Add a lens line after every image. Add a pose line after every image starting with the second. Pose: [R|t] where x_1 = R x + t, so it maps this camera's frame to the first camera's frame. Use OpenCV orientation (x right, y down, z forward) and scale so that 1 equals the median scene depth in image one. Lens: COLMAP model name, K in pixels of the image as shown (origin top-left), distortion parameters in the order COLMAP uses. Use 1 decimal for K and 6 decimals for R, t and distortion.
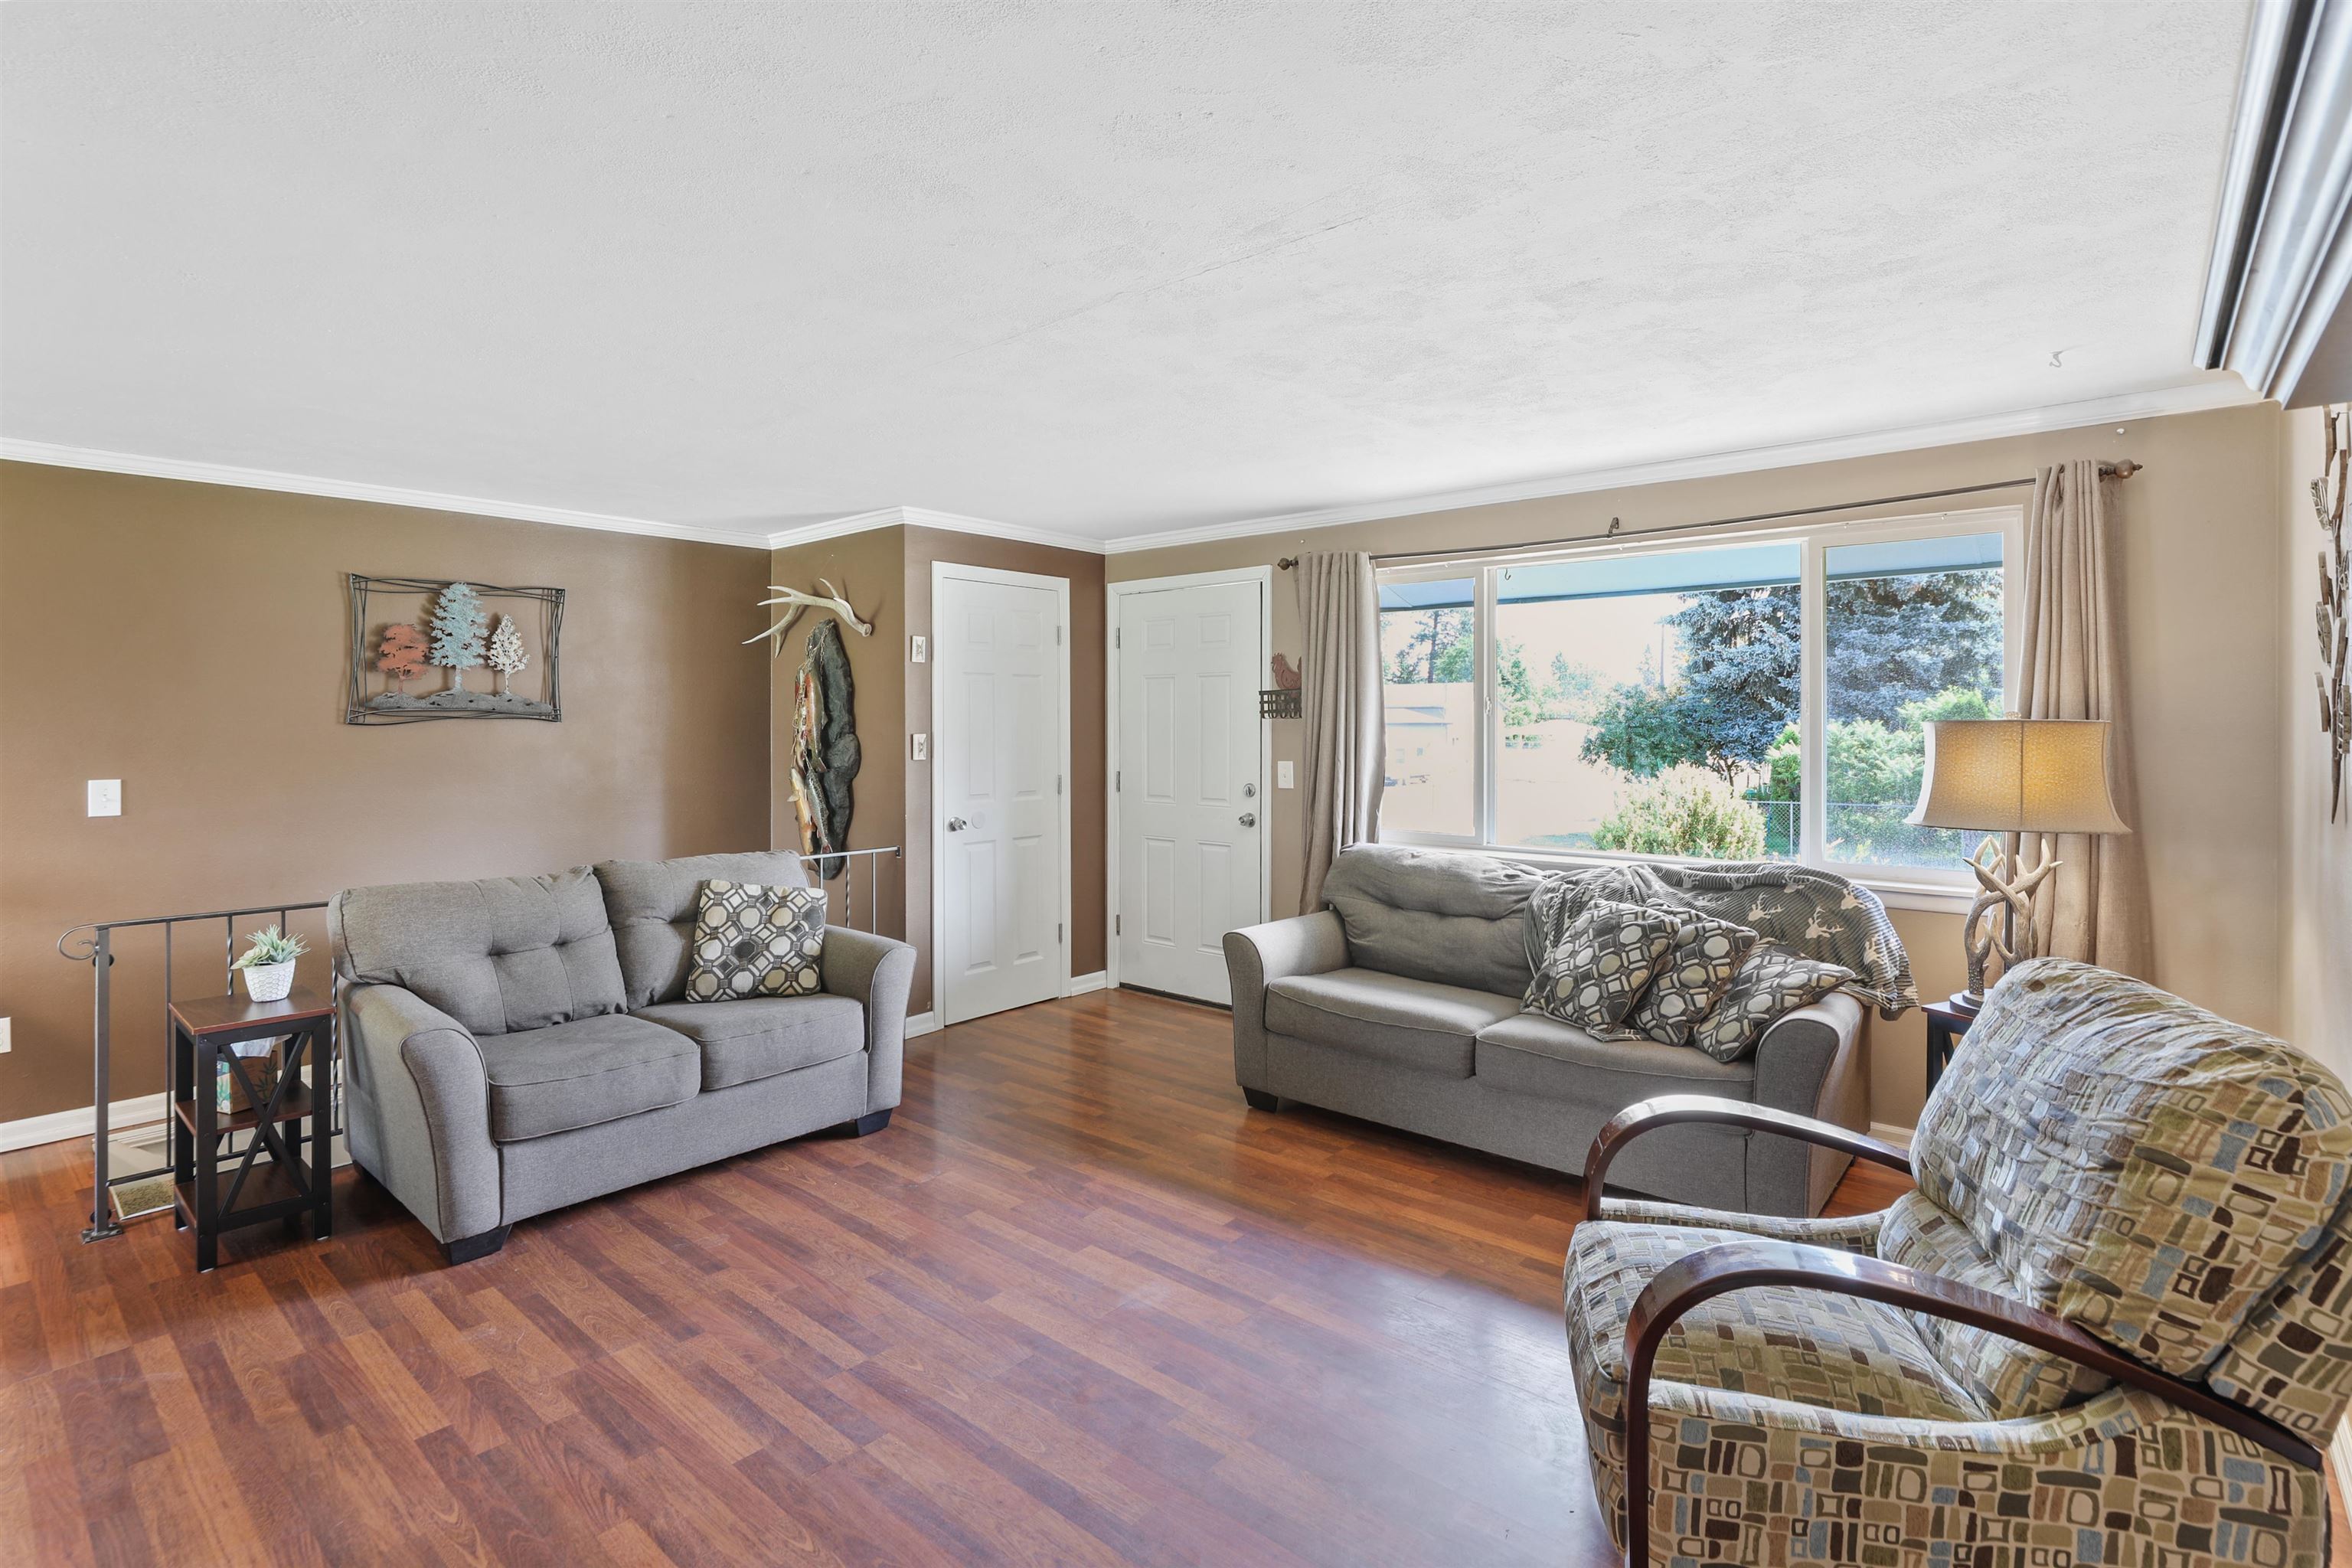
lens RADIAL K [[1124.4, 0, 1173.4], [0, 1124.4, 724.0], [0, 0, 1]] dist [-0.014317, 0.000628]
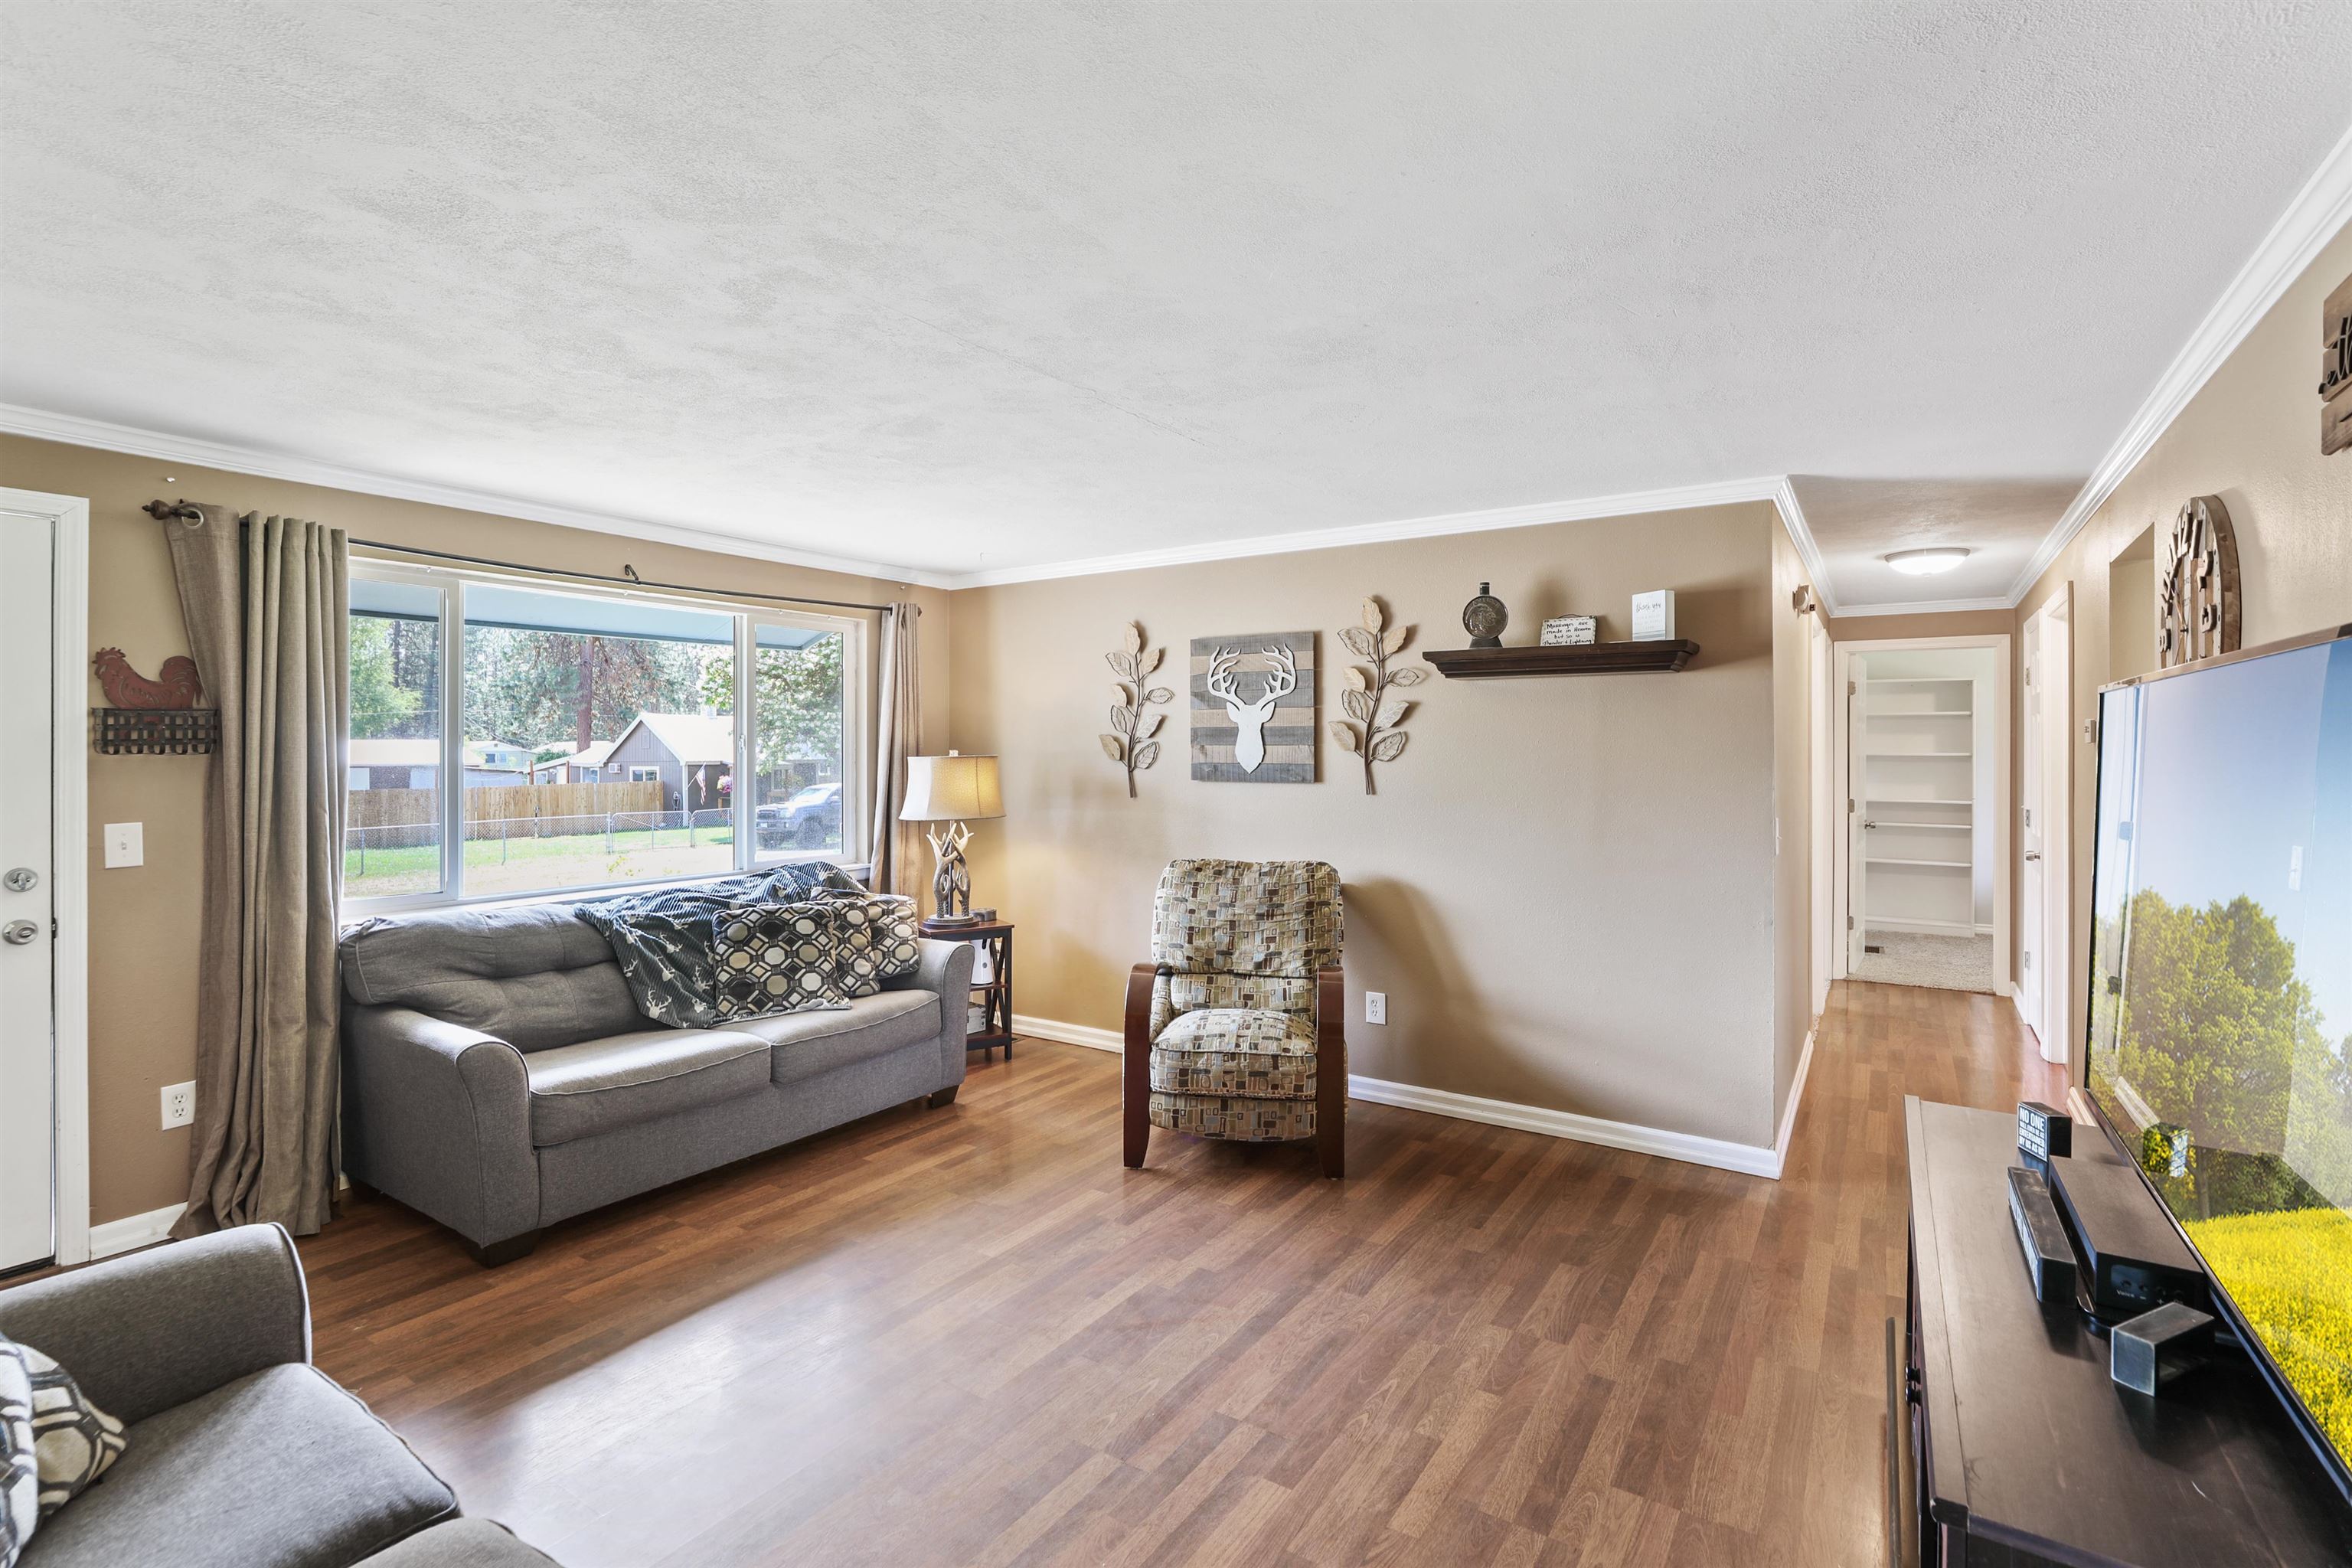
lens RADIAL K [[1101.1, 0, 1153.6], [0, 1101.1, 751.2], [0, 0, 1]] dist [-0.017364, 0.000412]
pose [[-0.118298, 0.000589, 0.992978, -0.850791], [0.001780, 0.999998, -0.000381, -0.007190], [-0.992977, 0.001722, -0.118299, 0.769831]]
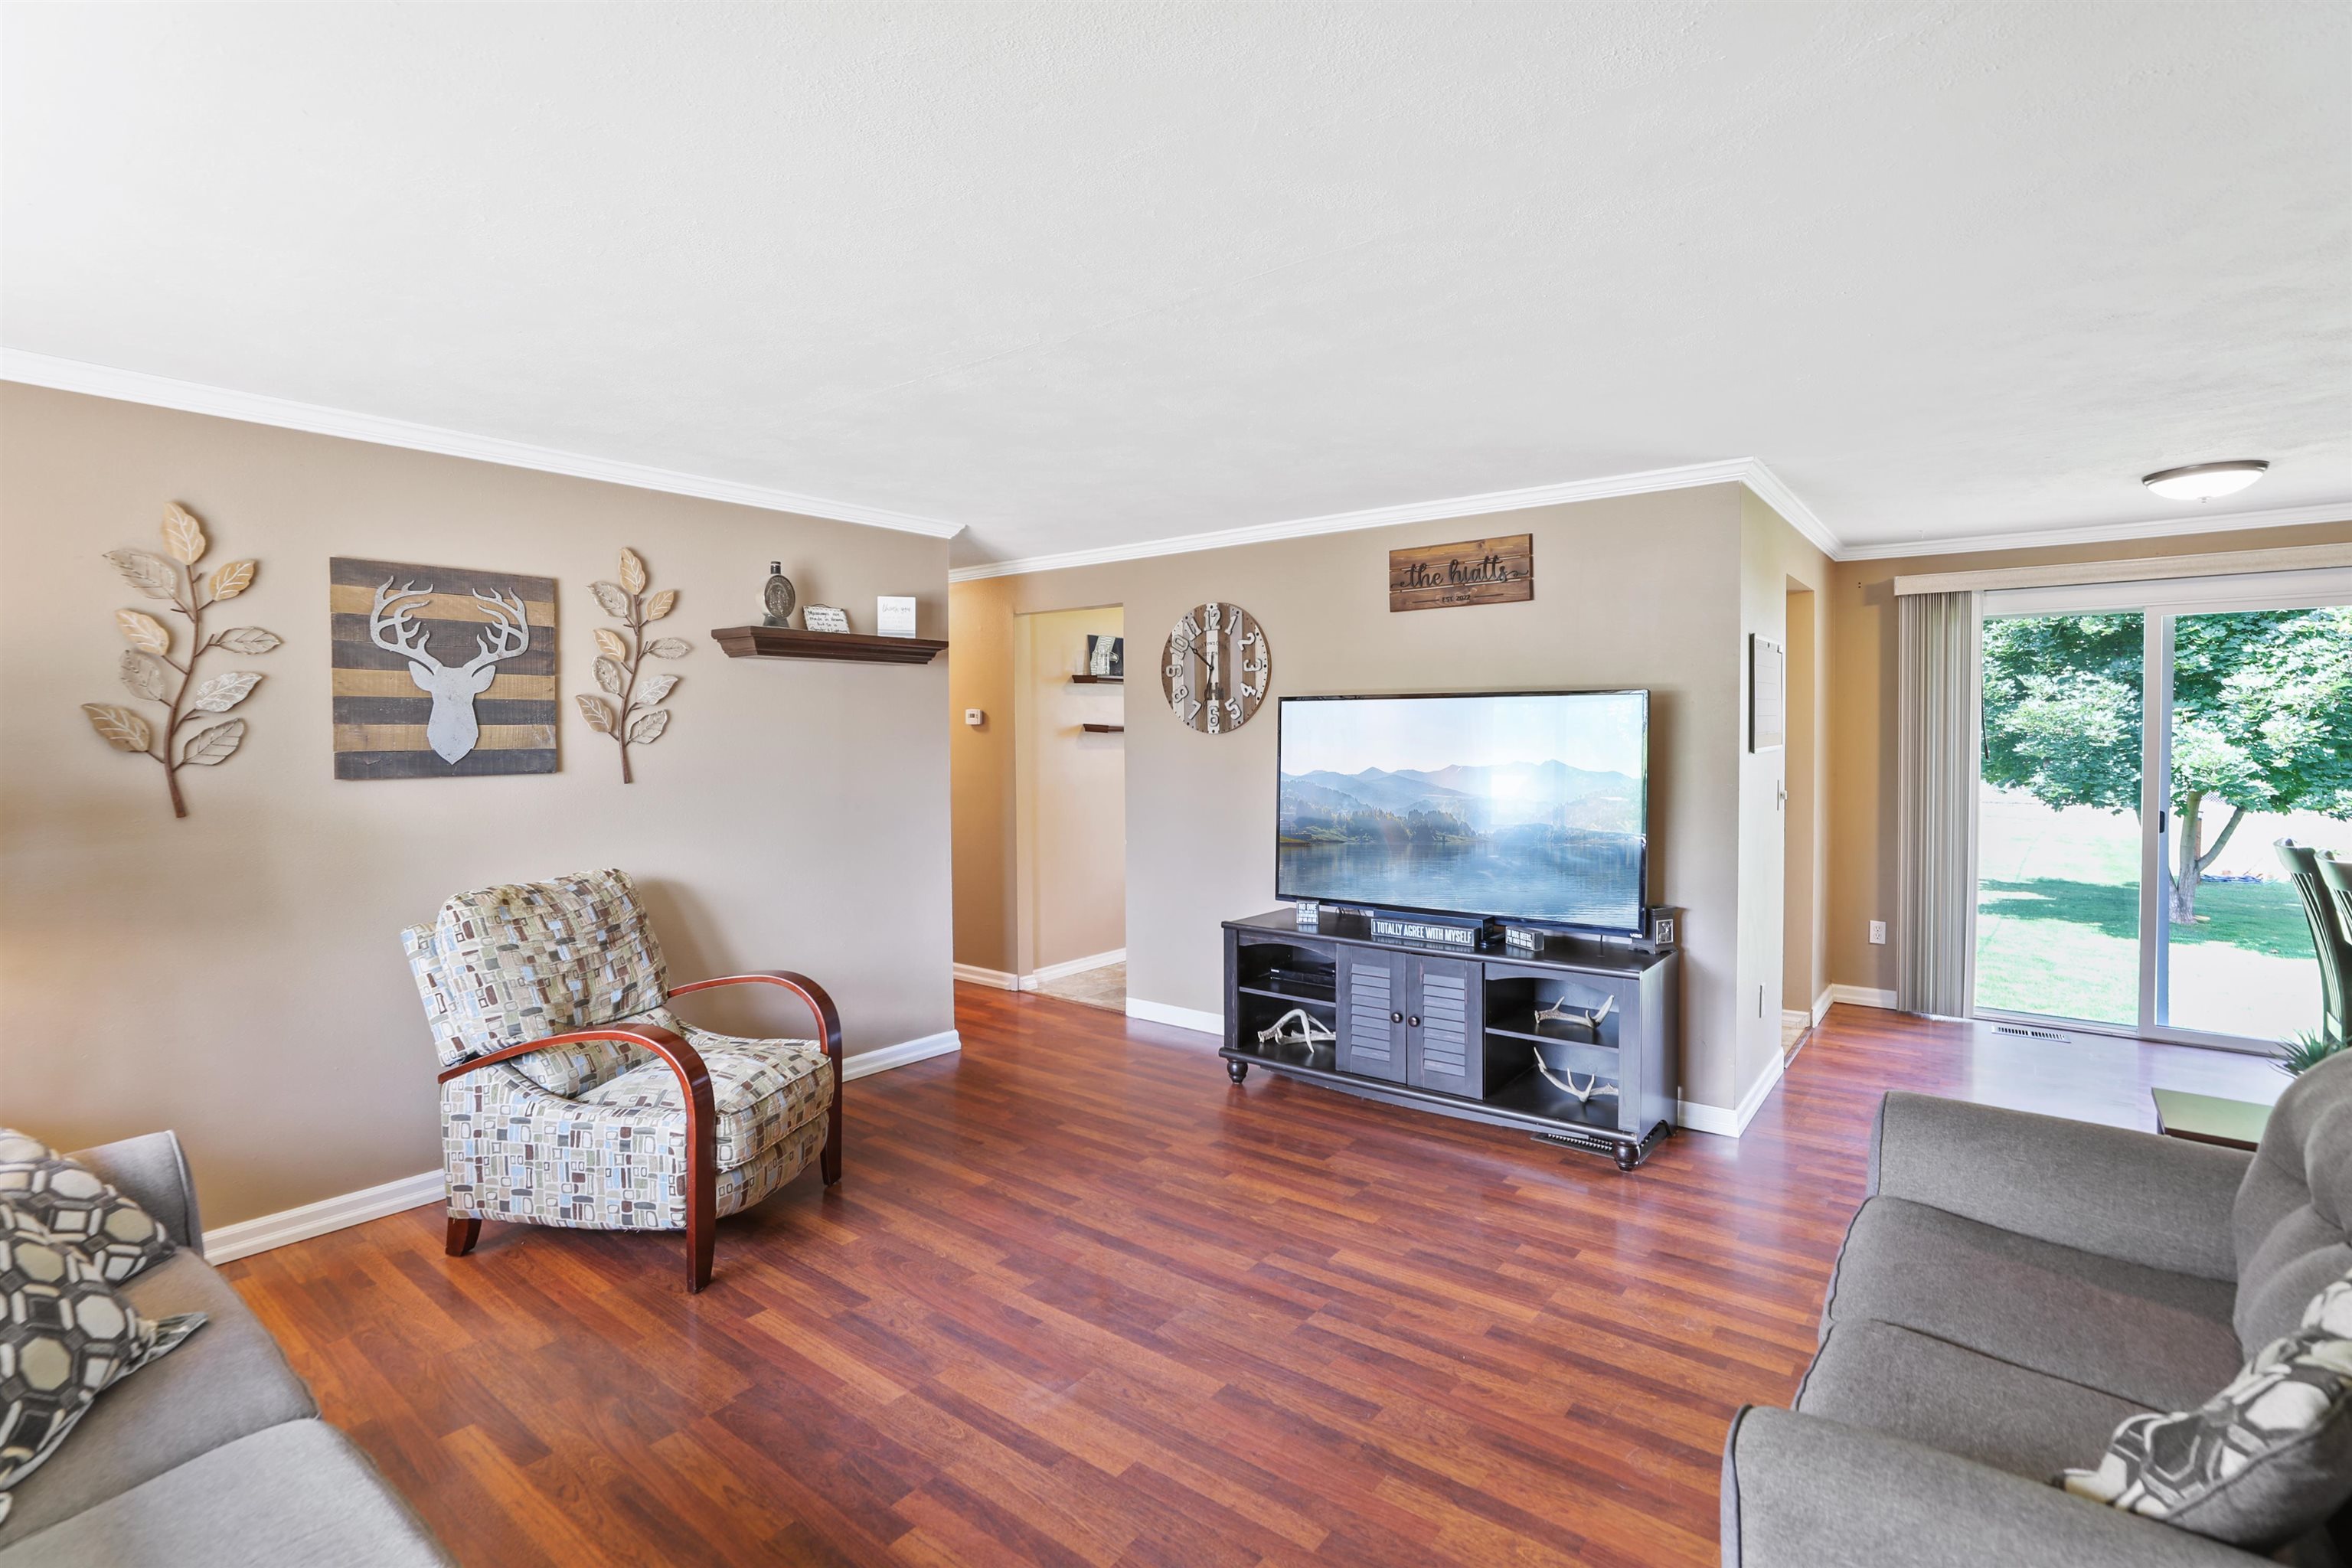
lens RADIAL K [[1101.1, 0, 1153.6], [0, 1101.1, 751.2], [0, 0, 1]] dist [-0.017364, 0.000412]
pose [[-0.999388, 0.007645, -0.034137, -0.068038], [0.006917, 0.999747, 0.021410, -0.007845], [0.034292, 0.021161, -0.999188, 1.483650]]
